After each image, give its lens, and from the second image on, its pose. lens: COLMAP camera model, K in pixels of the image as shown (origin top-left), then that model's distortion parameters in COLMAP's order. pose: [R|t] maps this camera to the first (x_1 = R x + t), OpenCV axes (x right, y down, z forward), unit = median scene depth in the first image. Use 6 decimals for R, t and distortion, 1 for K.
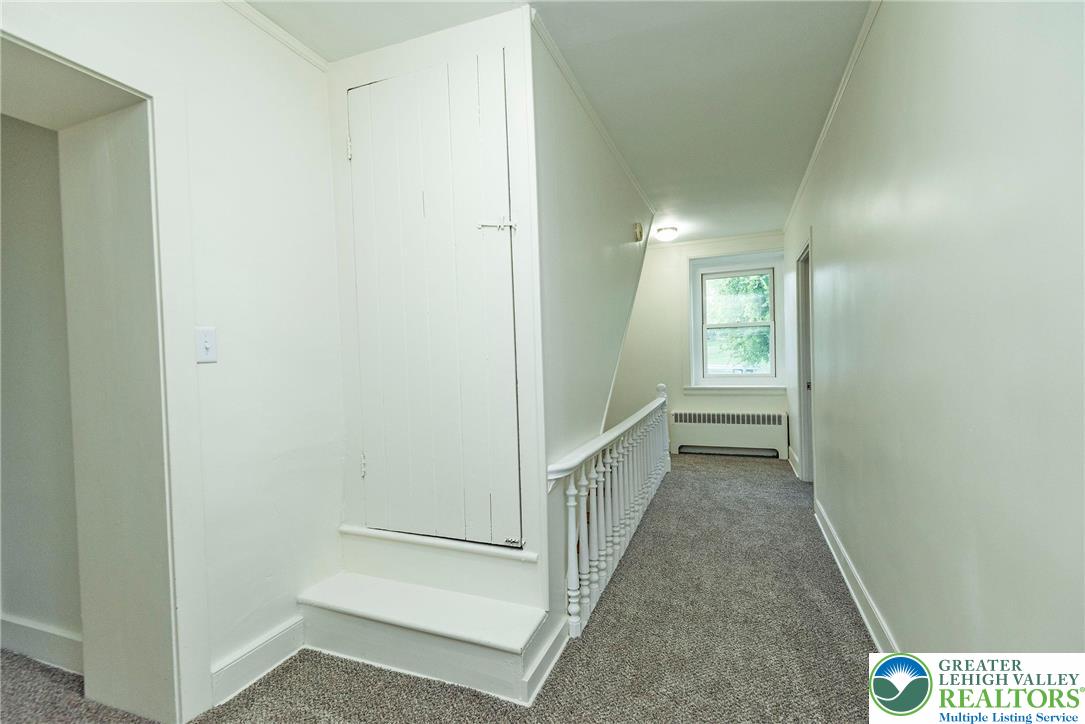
lens RADIAL K [[491.1, 0, 540.3], [0, 491.1, 366.4], [0, 0, 1]] dist [0.004628, -0.000565]
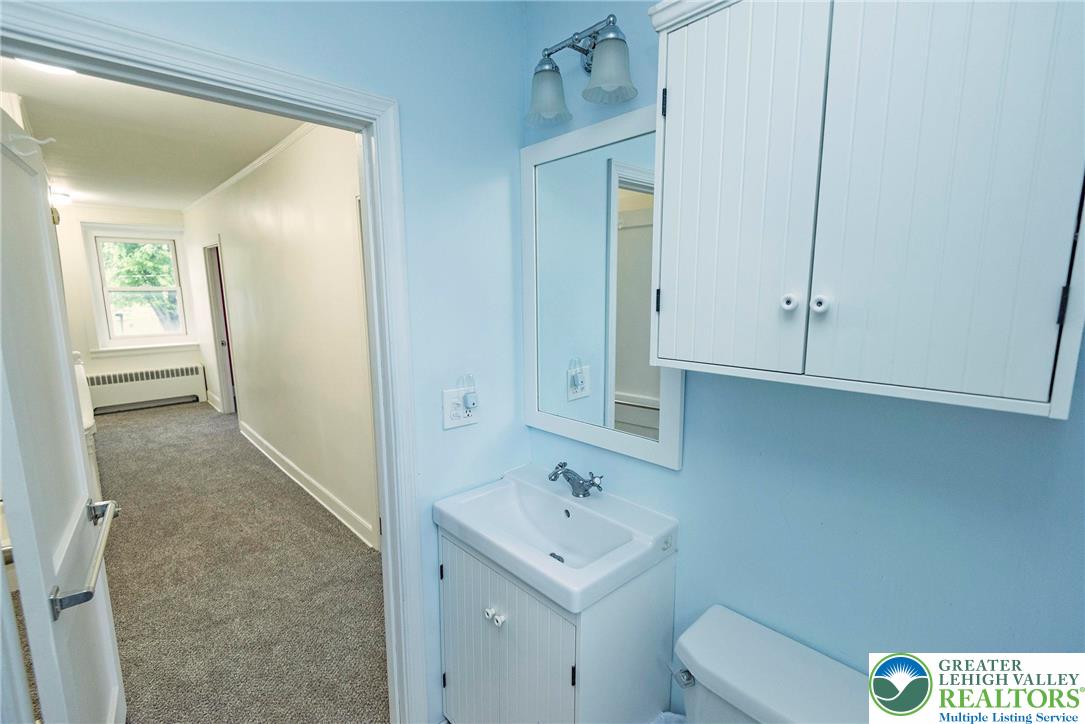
lens RADIAL K [[491.1, 0, 539.1], [0, 491.1, 370.5], [0, 0, 1]] dist [0.004628, -0.000565]
pose [[0.436794, -0.129781, 0.890151, -0.259778], [0.011405, 0.990258, 0.138780, -0.058502], [-0.899489, -0.050466, 0.434019, -0.336174]]
